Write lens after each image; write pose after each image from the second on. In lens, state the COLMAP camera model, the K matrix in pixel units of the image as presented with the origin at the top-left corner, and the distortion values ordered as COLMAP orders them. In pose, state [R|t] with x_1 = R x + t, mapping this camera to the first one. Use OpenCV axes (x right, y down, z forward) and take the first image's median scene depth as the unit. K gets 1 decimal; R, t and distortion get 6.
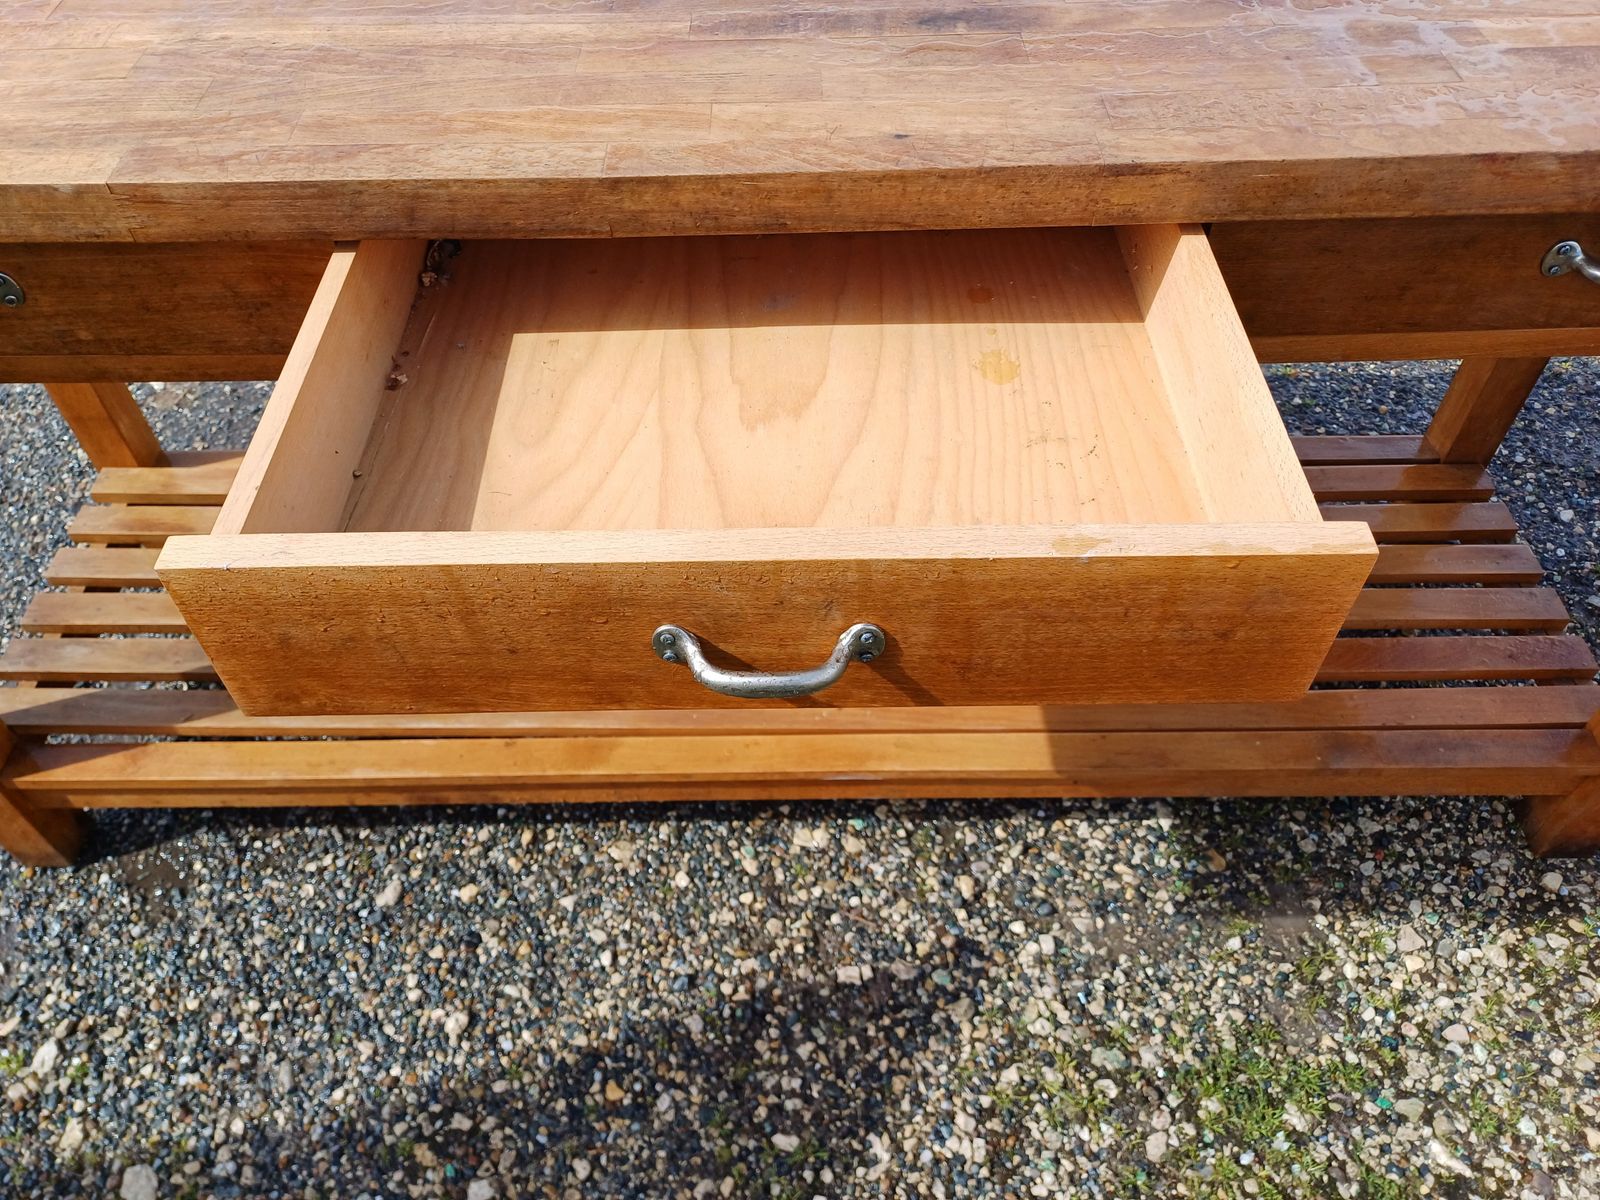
lens RADIAL K [[1173.5, 0, 792.9], [0, 1173.5, 573.4], [0, 0, 1]] dist [0.057787, -0.046438]
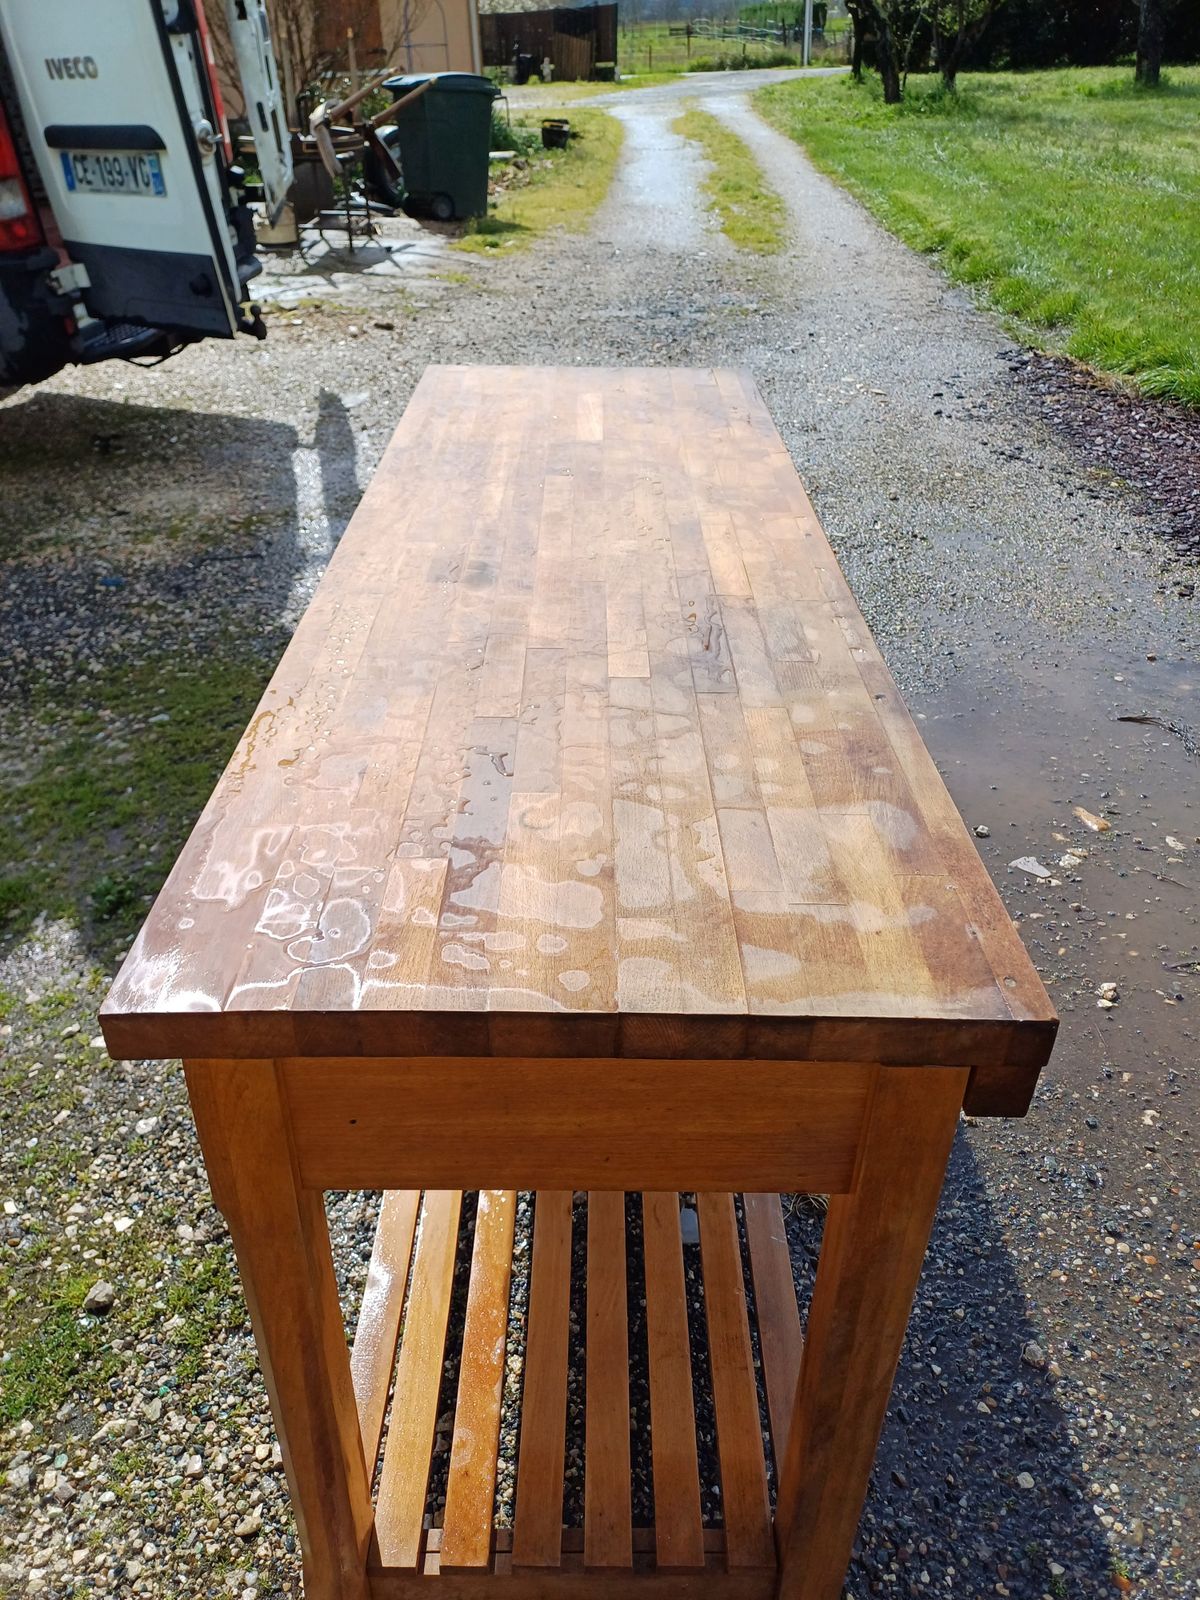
lens RADIAL K [[1173.5, 0, 594.7], [0, 1173.5, 832.9], [0, 0, 1]] dist [0.057787, -0.046438]
pose [[-0.002243, 0.568509, -0.822674, 1.103274], [-0.753139, 0.540244, 0.375390, -0.633530], [0.657858, 0.620430, 0.426954, 0.370869]]
